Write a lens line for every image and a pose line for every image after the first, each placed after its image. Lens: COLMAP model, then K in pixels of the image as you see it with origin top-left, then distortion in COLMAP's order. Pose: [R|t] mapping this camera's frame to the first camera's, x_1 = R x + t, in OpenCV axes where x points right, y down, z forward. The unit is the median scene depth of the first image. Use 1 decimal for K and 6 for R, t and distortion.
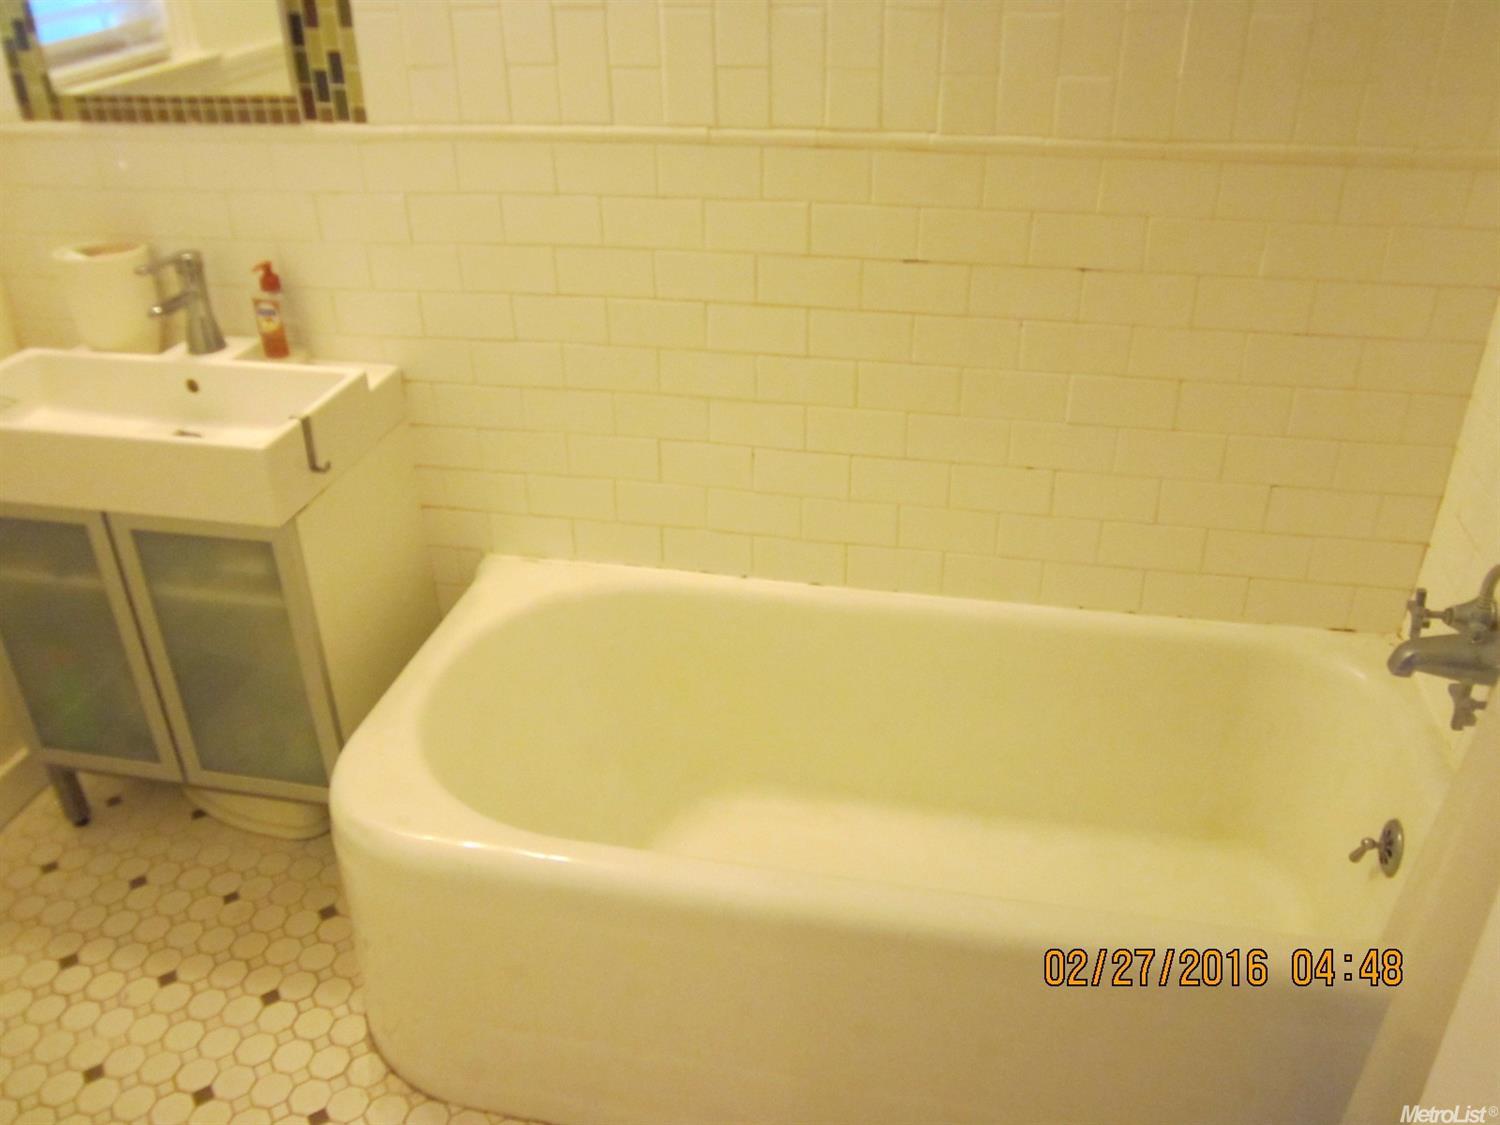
lens RADIAL K [[1250.6, 0, 748.7], [0, 1250.6, 564.4], [0, 0, 1]] dist [-0.053583, 0.024442]
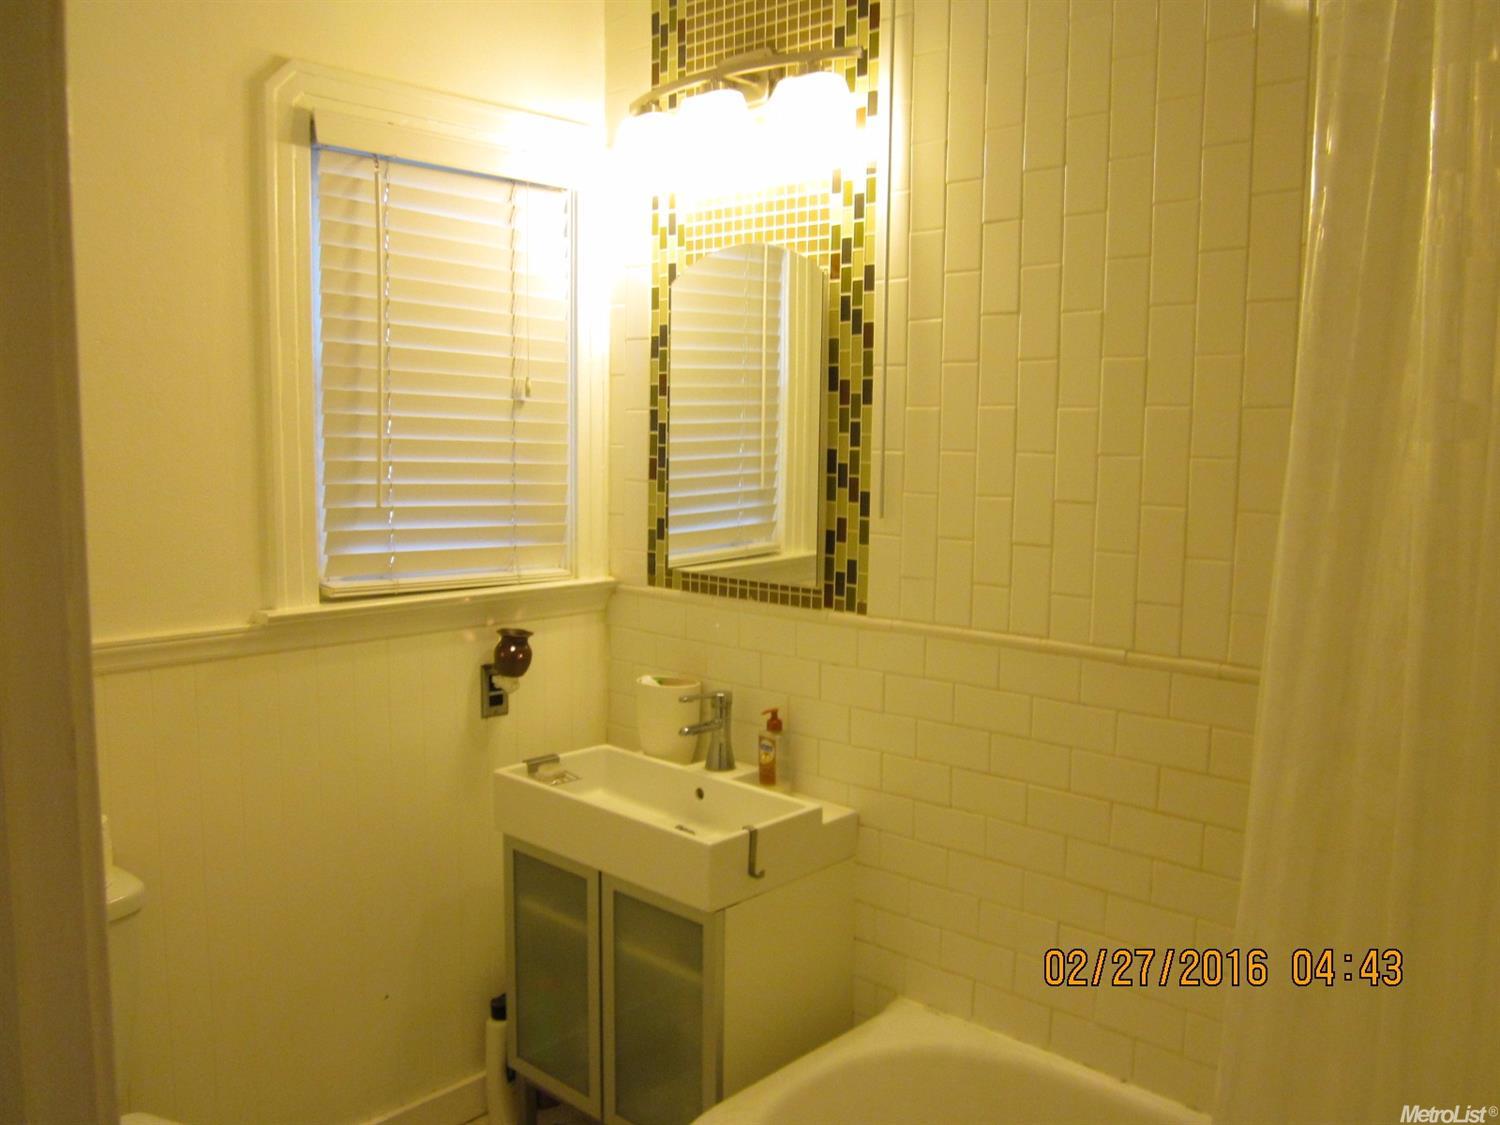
lens RADIAL K [[1250.6, 0, 804.0], [0, 1250.6, 580.9], [0, 0, 1]] dist [-0.053583, 0.024442]
pose [[0.868681, 0.091017, -0.486939, 0.252342], [-0.272181, 0.909000, -0.315653, 0.032592], [0.413898, 0.406737, 0.814404, -0.081565]]
